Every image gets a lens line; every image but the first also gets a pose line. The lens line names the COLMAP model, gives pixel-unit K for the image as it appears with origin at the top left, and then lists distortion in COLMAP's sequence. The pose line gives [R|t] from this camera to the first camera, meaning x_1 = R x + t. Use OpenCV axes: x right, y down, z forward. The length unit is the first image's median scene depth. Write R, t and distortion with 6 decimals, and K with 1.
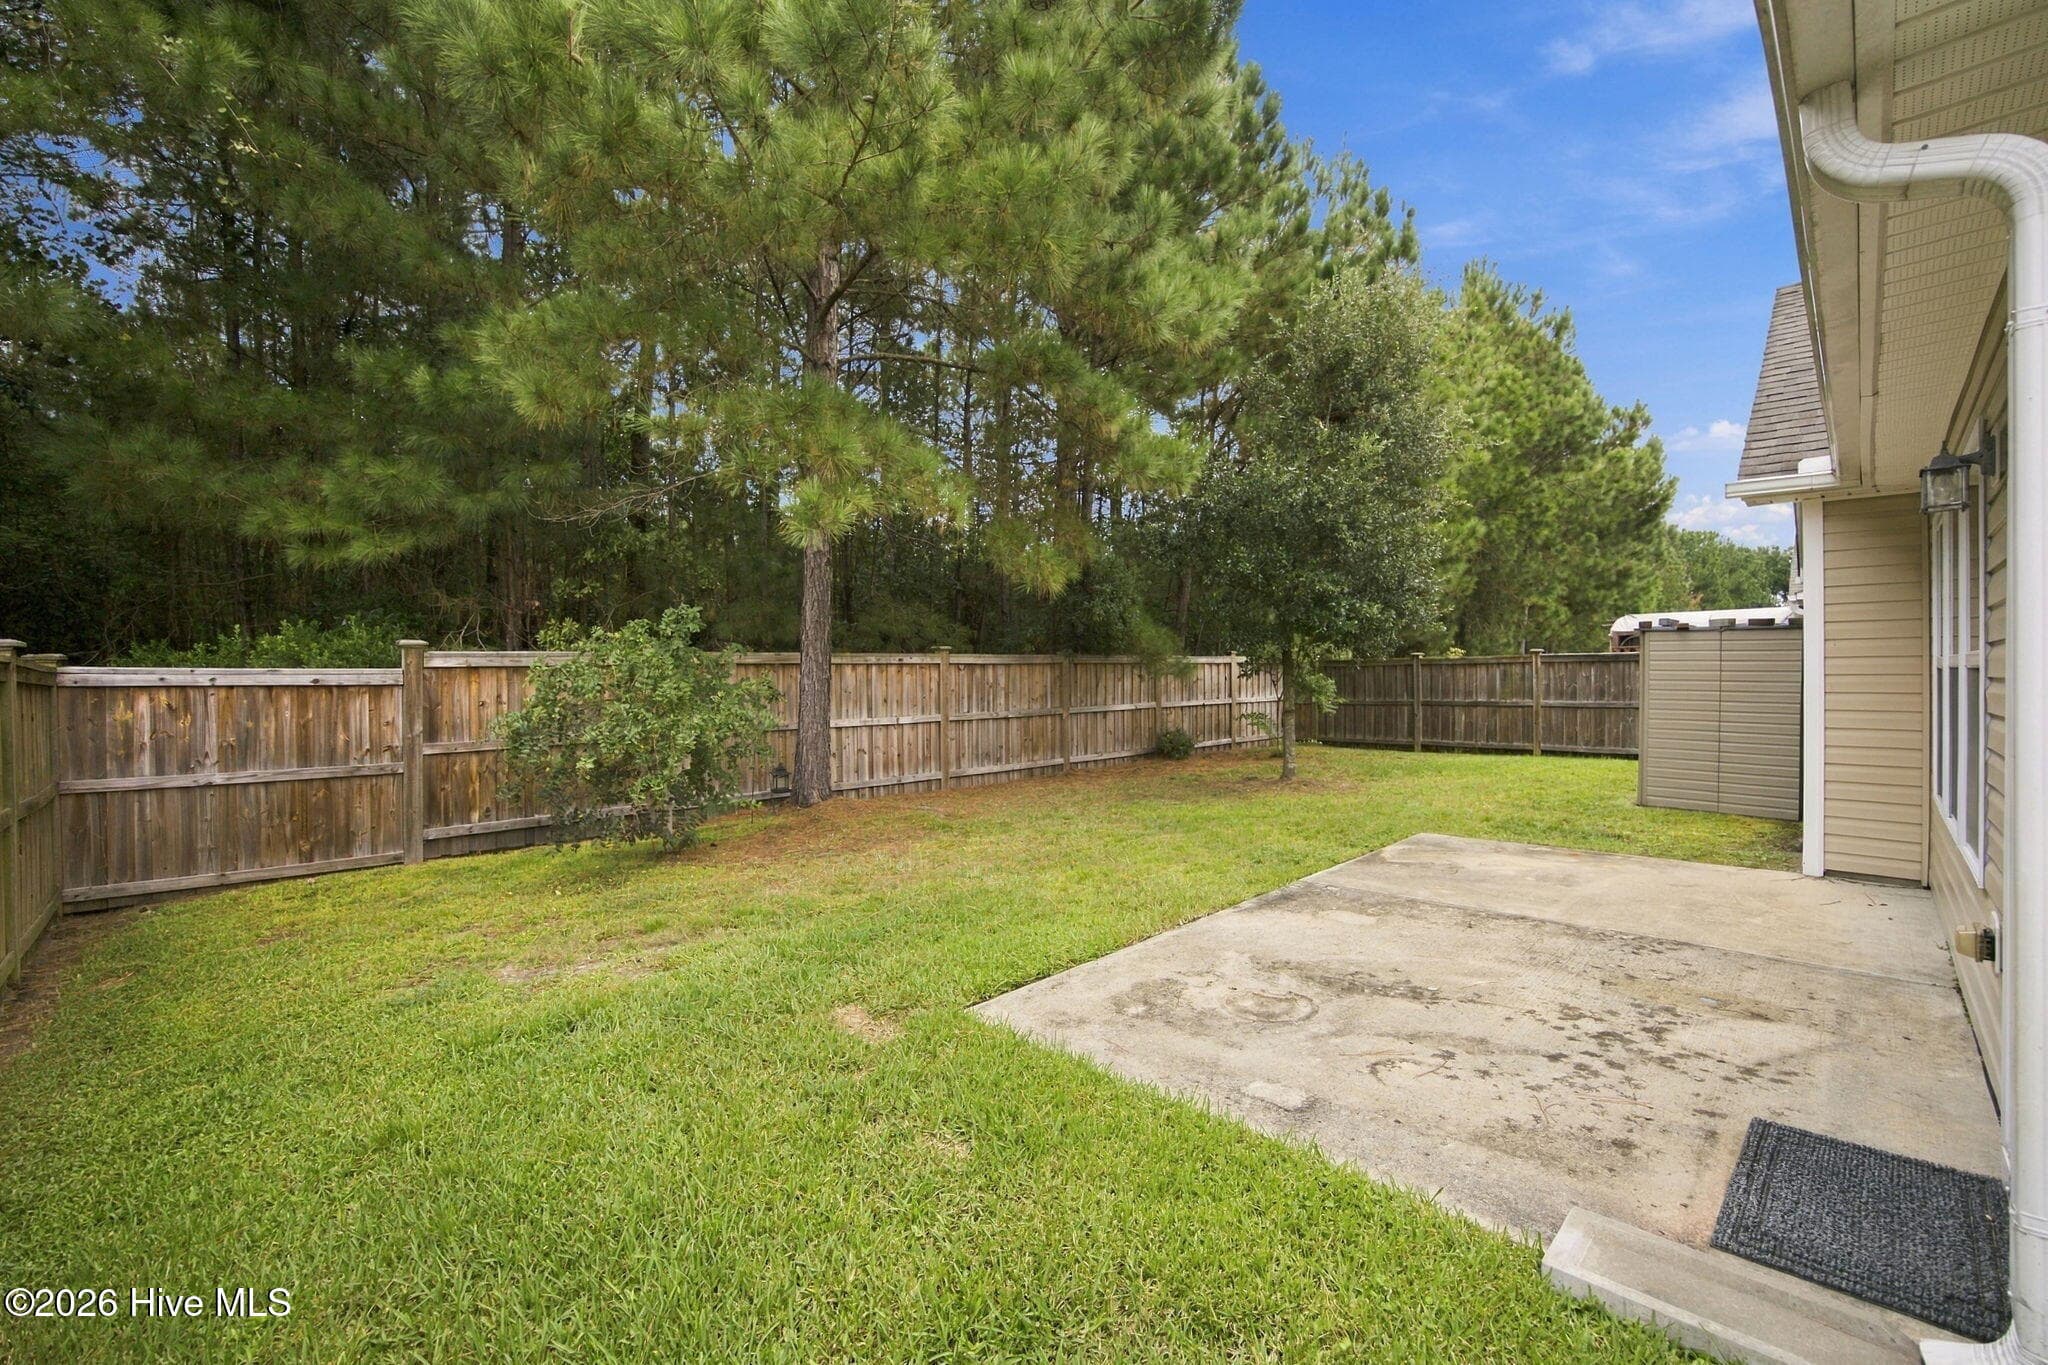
lens RADIAL K [[819.6, 0, 1028.6], [0, 819.6, 670.4], [0, 0, 1]] dist [-0.043343, 0.018336]
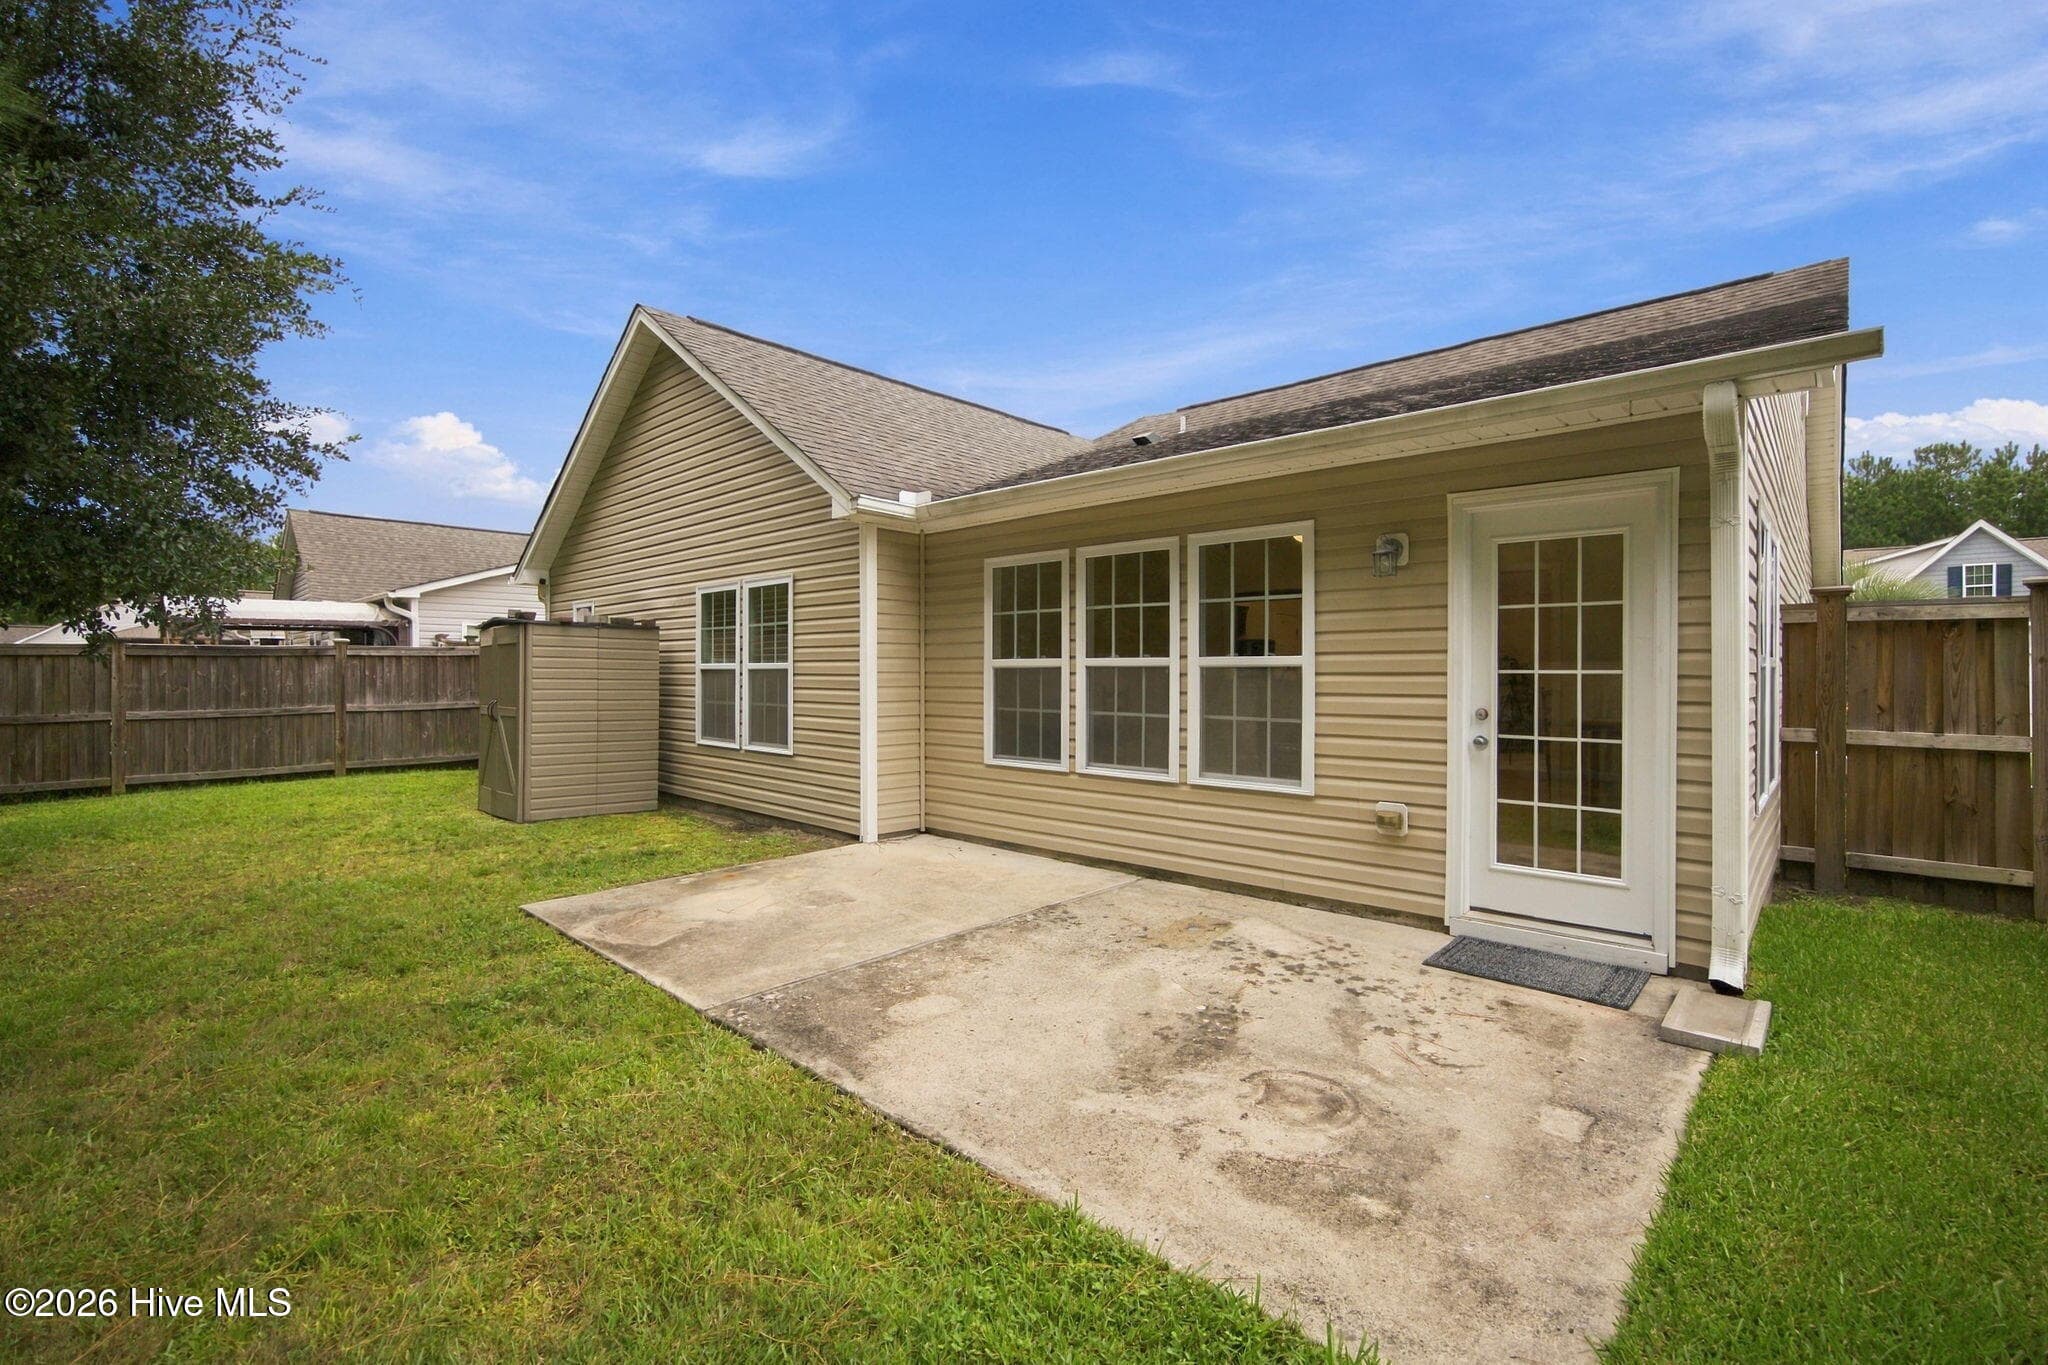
lens RADIAL K [[934.2, 0, 1024.0], [0, 934.2, 682.5], [0, 0, 1]] dist [-0.049861, 0.030353]
pose [[-0.032026, -0.005667, 0.999471, -0.532504], [-0.003147, 0.999980, 0.005569, 0.036421], [-0.999482, -0.002967, -0.032043, 1.299309]]
